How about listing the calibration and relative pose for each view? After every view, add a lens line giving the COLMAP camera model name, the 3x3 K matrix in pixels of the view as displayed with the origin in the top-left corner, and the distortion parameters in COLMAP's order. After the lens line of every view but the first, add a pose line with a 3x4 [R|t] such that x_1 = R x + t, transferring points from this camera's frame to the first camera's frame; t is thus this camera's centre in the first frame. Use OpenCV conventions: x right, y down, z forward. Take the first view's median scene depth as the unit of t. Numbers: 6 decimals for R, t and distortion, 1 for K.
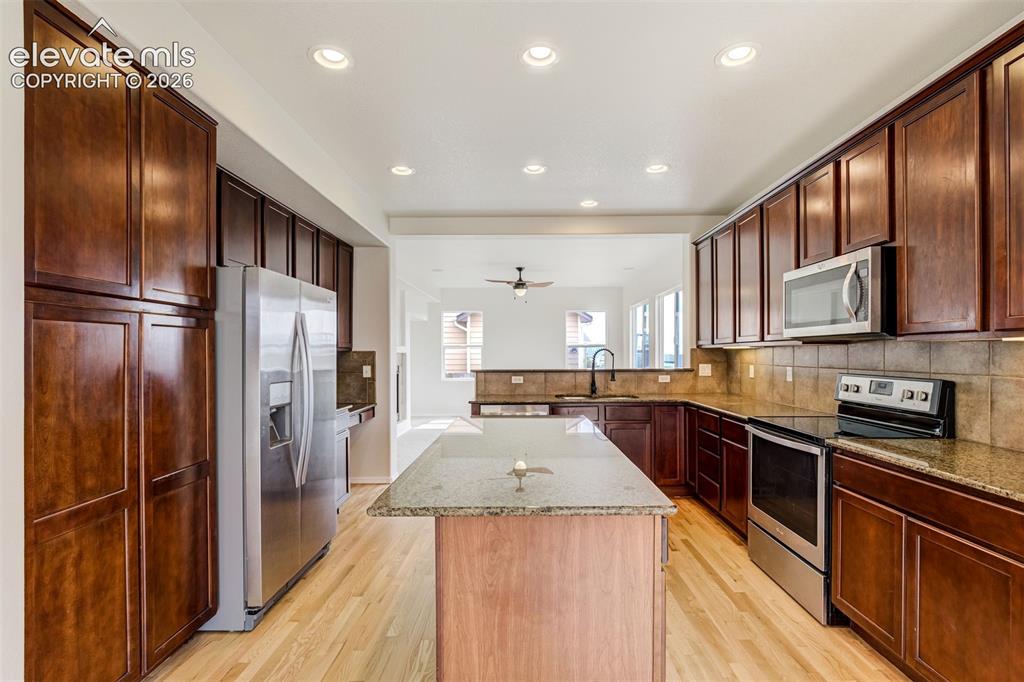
lens RADIAL K [[466.2, 0, 513.0], [0, 466.2, 348.1], [0, 0, 1]] dist [-0.001515, 0.000959]
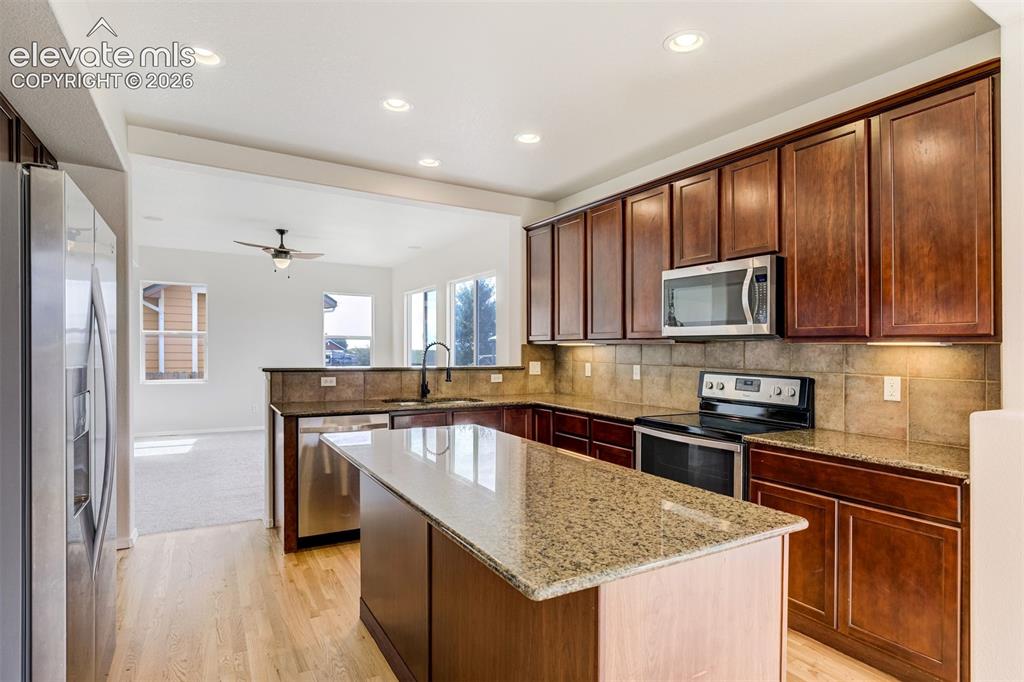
lens RADIAL K [[550.4, 0, 513.0], [0, 550.4, 343.4], [0, 0, 1]] dist [0.013794, -0.002868]
pose [[0.861034, 0.021163, 0.508107, -0.300454], [-0.023153, 0.999729, -0.002405, 0.003320], [-0.508021, -0.009694, 0.861290, 0.149350]]
